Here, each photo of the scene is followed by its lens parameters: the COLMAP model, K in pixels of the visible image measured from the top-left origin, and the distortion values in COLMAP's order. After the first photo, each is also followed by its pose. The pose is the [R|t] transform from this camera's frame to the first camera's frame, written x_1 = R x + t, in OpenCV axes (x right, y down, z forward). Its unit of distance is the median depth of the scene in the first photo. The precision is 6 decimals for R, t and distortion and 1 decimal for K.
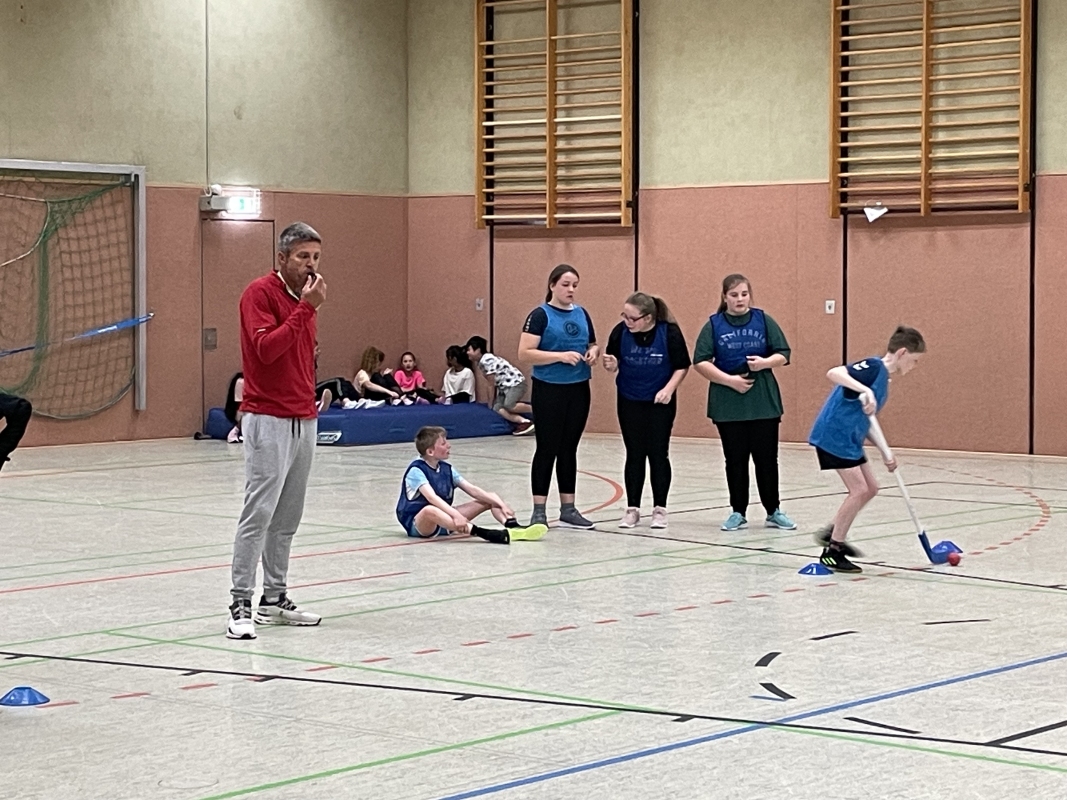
lens RADIAL K [[2442.9, 0, 530.2], [0, 2442.9, 391.8], [0, 0, 1]] dist [0.154349, 0.000000]
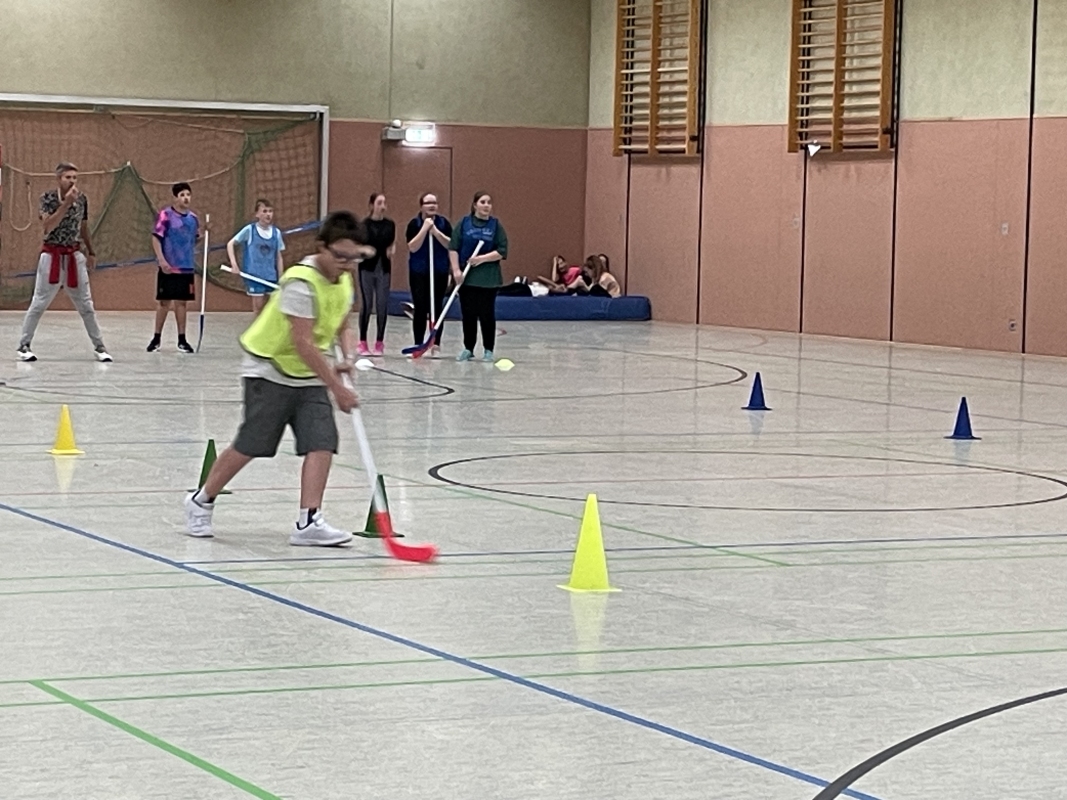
lens RADIAL K [[3238.3, 0, 503.0], [0, 3238.3, 339.4], [0, 0, 1]] dist [0.458050, 0.000000]
pose [[0.920497, 0.035940, -0.389093, 0.619043], [-0.037532, 0.999289, 0.003512, 0.024585], [0.388942, 0.011370, 0.921192, -0.584535]]
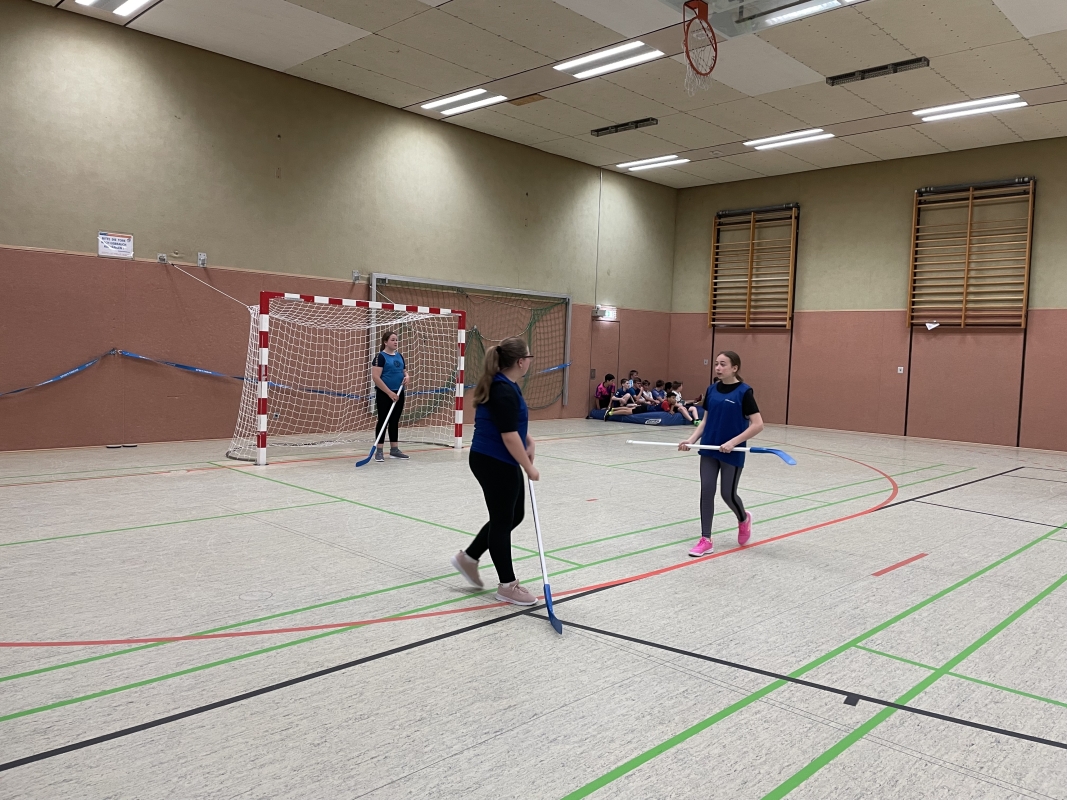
lens RADIAL K [[839.1, 0, 542.0], [0, 839.1, 396.7], [0, 0, 1]] dist [0.106477, -0.090454]
pose [[0.997642, 0.038778, -0.056622, -0.137345], [-0.038142, 0.999197, 0.012271, -0.008824], [0.057053, -0.010083, 0.998320, 0.245731]]
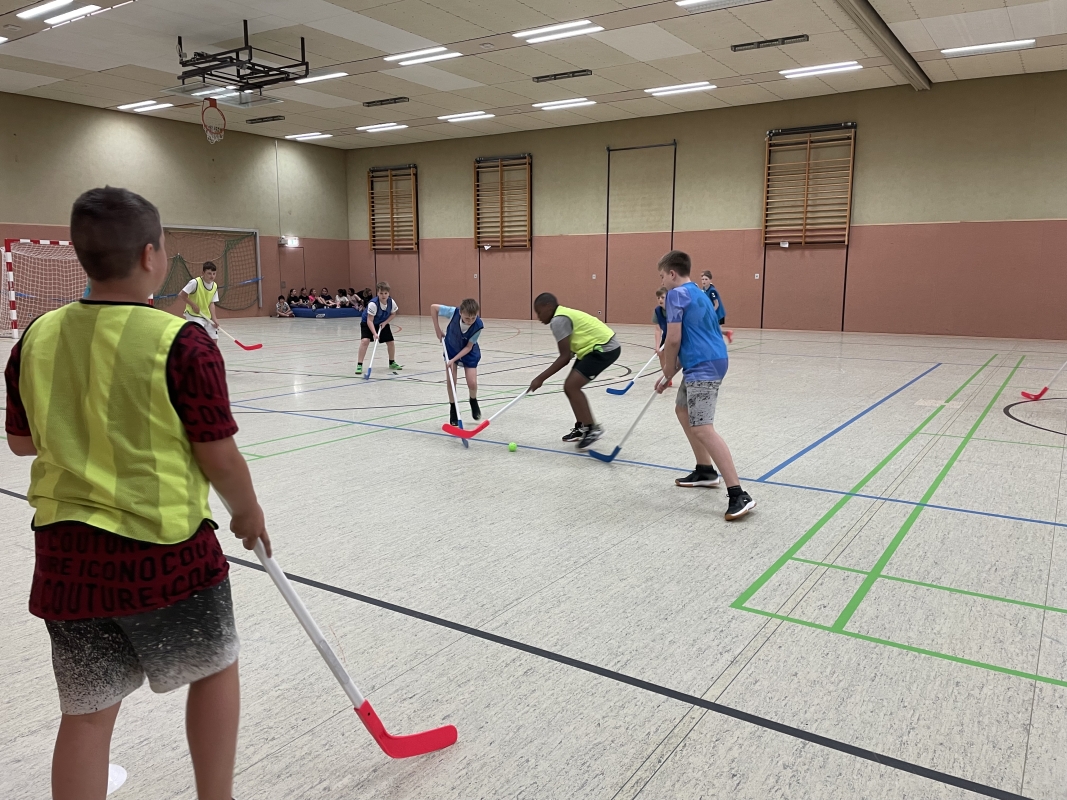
lens RADIAL K [[839.1, 0, 536.9], [0, 839.1, 398.0], [0, 0, 1]] dist [0.106477, -0.090454]
pose [[0.992299, -0.016956, 0.122703, 0.060480], [0.003965, 0.994427, 0.105352, 0.009760], [-0.123805, -0.104054, 0.986836, -0.147153]]
